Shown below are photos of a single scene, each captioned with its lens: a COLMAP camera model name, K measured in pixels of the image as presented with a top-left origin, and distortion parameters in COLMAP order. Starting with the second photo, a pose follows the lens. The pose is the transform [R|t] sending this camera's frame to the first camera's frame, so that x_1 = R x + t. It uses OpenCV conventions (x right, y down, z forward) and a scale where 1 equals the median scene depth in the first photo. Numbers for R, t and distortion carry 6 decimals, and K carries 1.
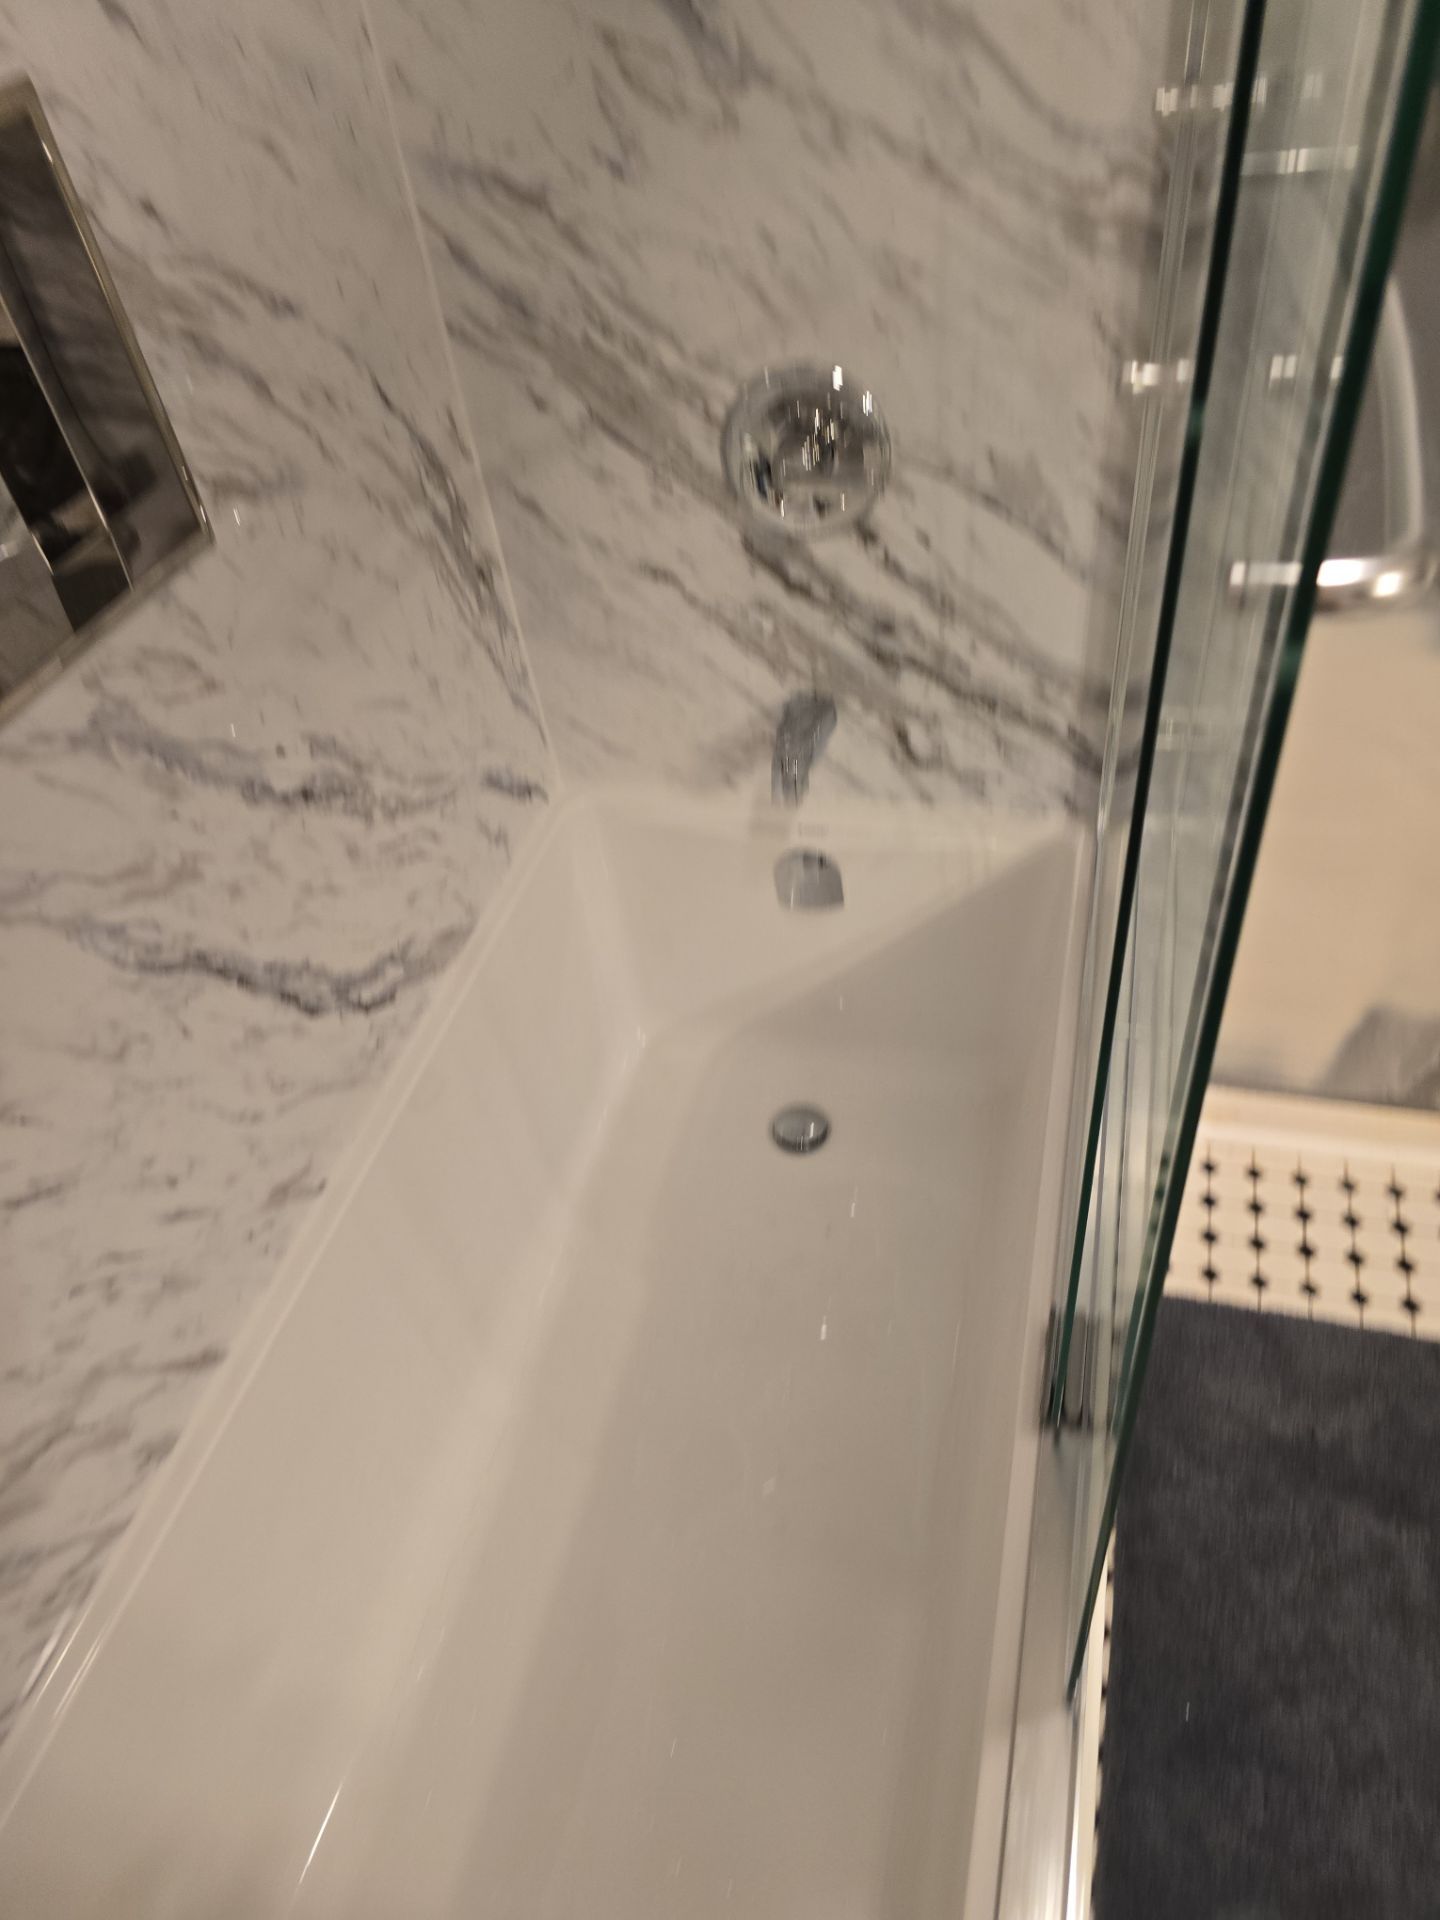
lens RADIAL K [[1287.9, 0, 715.9], [0, 1287.9, 957.7], [0, 0, 1]] dist [0.062669, -0.064290]
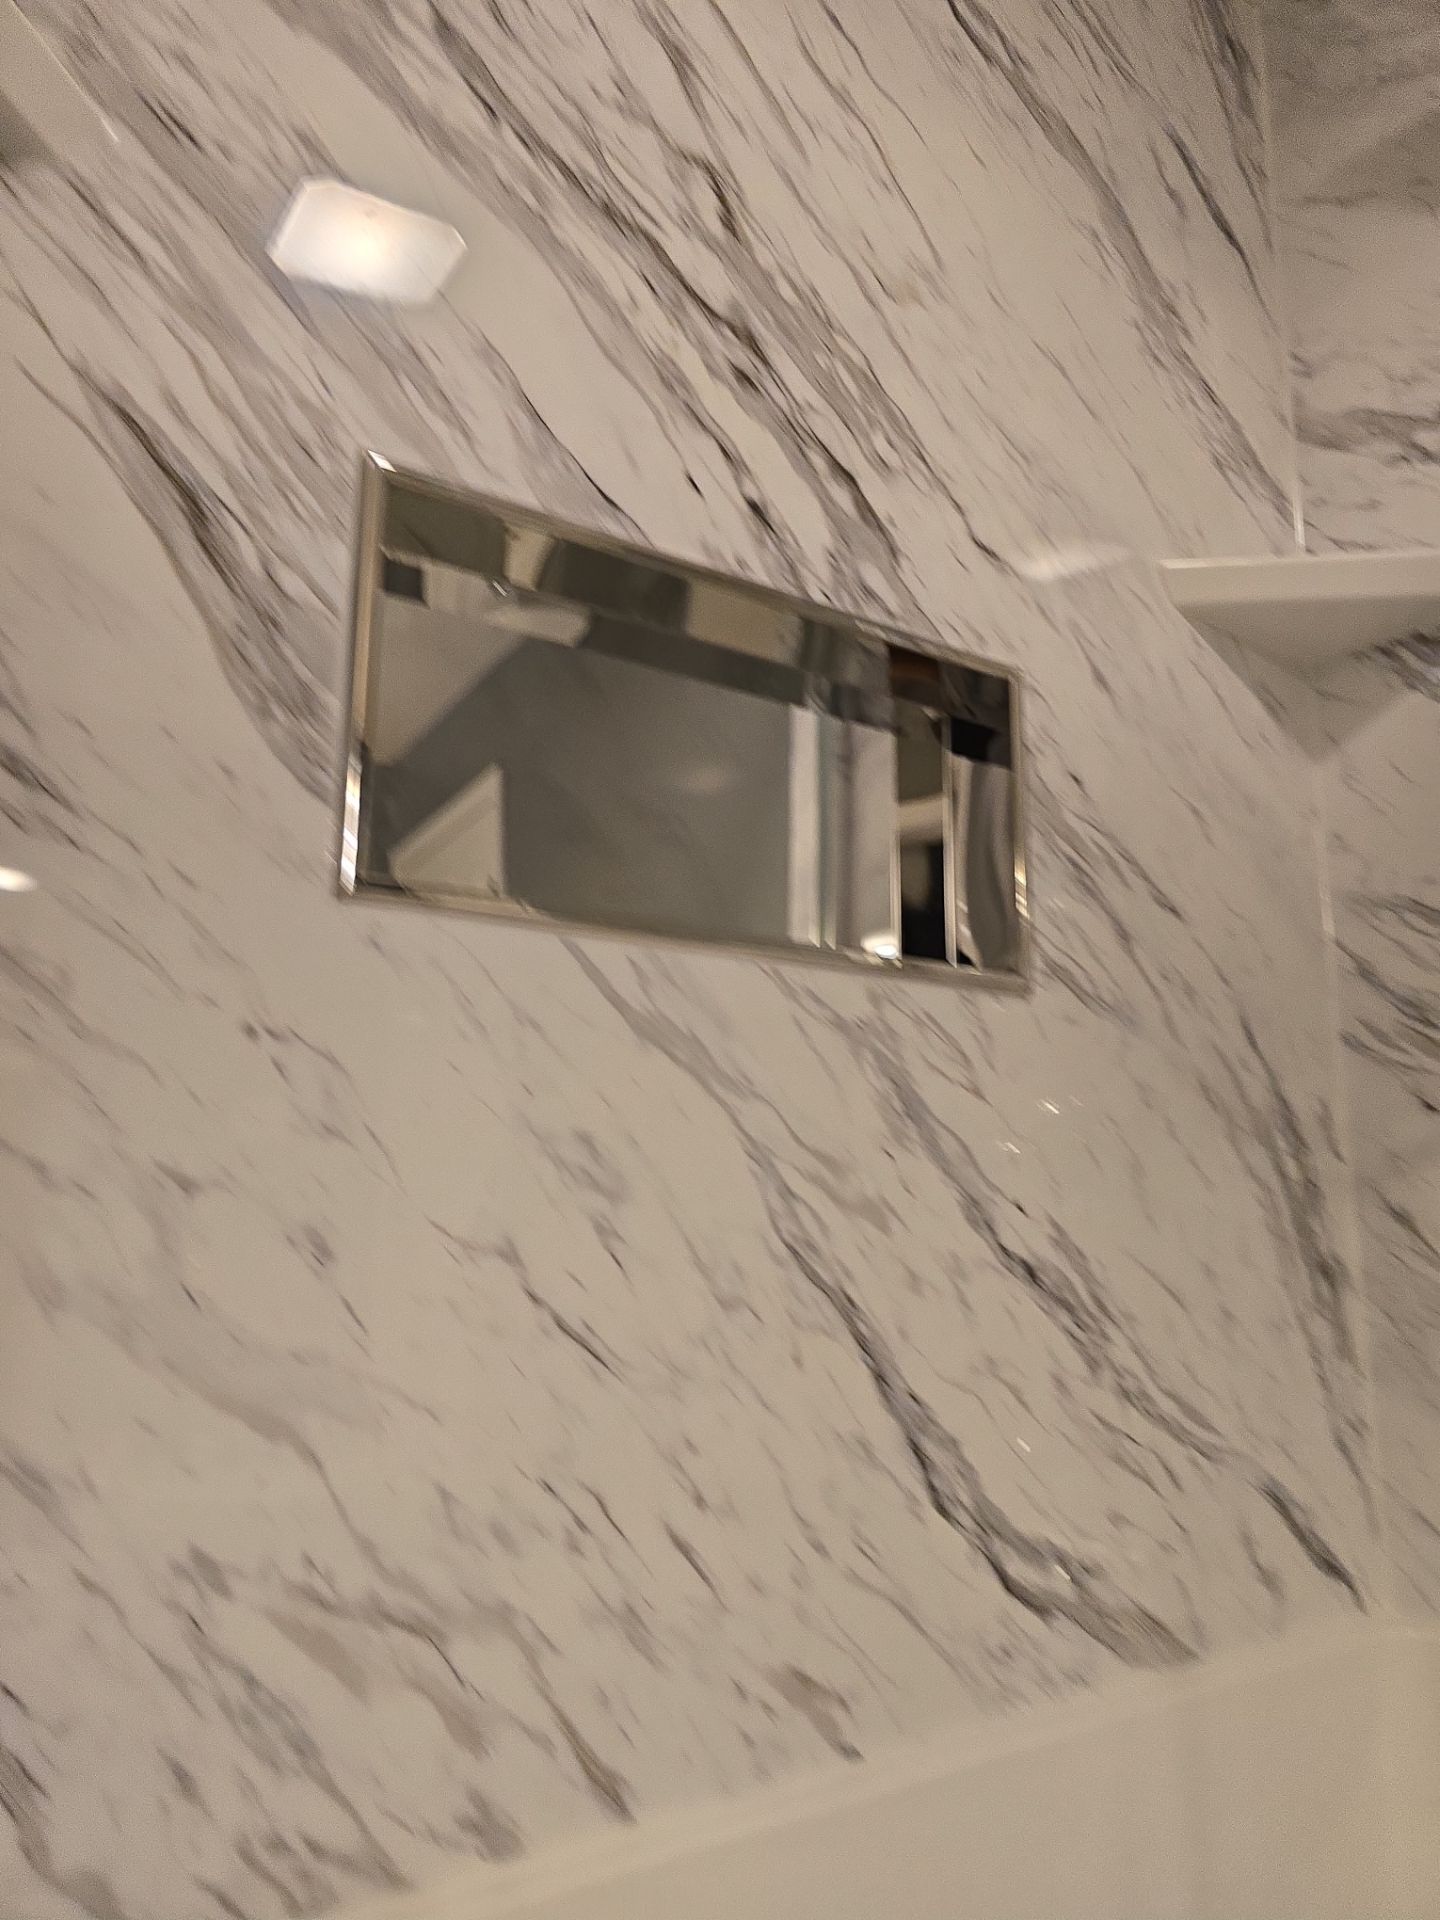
lens RADIAL K [[1304.5, 0, 726.3], [0, 1304.5, 974.4], [0, 0, 1]] dist [0.052706, -0.050090]
pose [[0.741643, -0.000066, -0.670795, 0.136448], [-0.523757, 0.624723, -0.579137, 0.356206], [0.419099, 0.780846, 0.463287, 0.274317]]
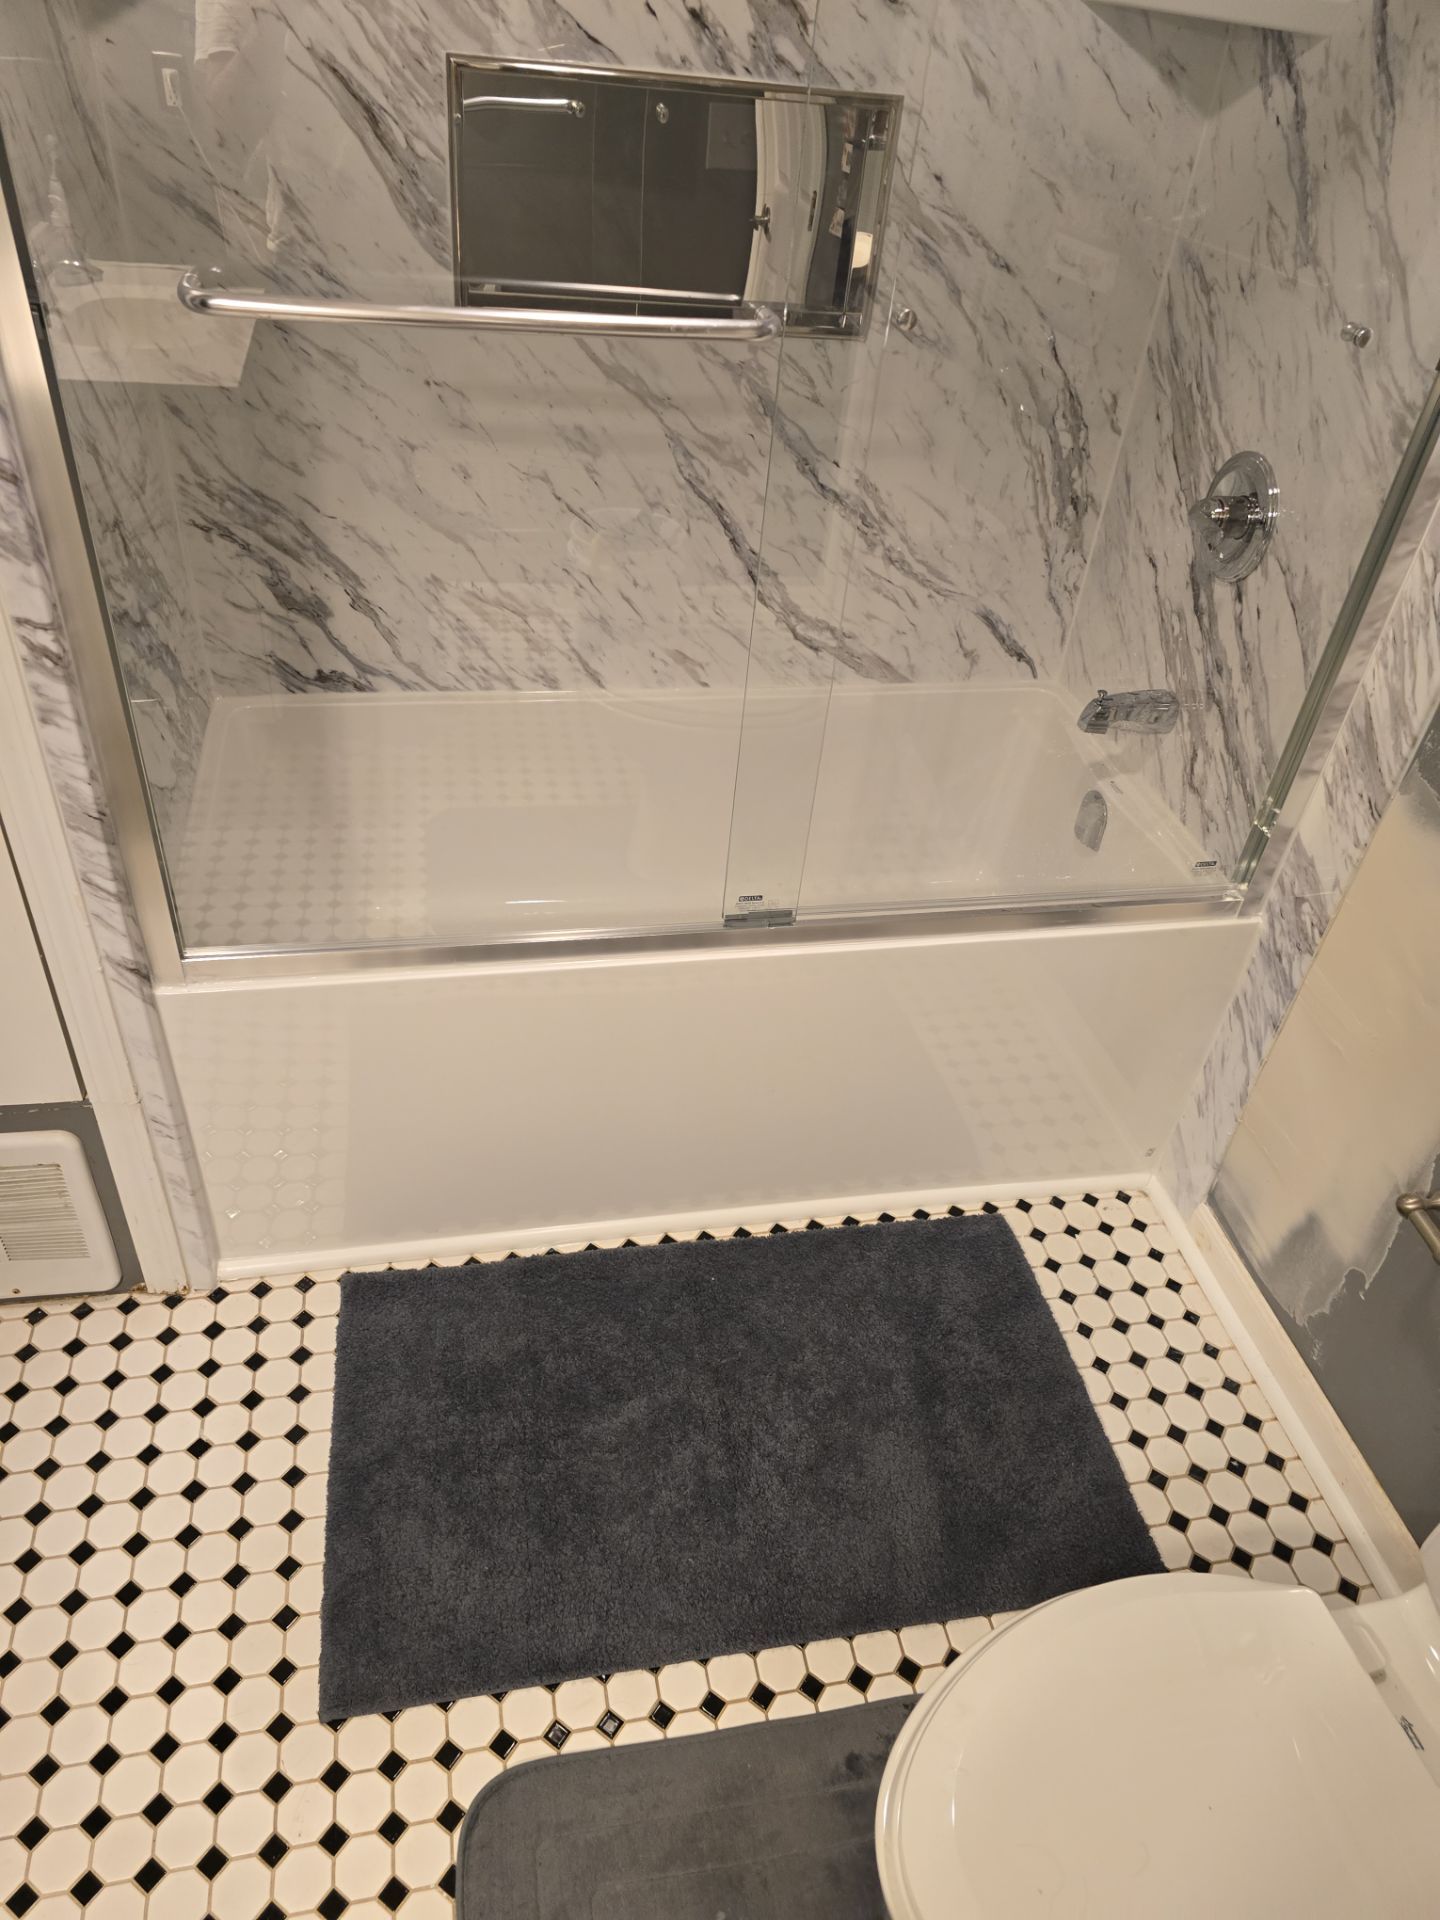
lens RADIAL K [[1291.6, 0, 714.5], [0, 1291.6, 967.0], [0, 0, 1]] dist [0.051906, -0.046874]
pose [[0.420619, 0.671035, -0.610567, 1.036025], [-0.710373, 0.662213, 0.238420, -0.002498], [0.564313, 0.333447, 0.755225, -0.221333]]
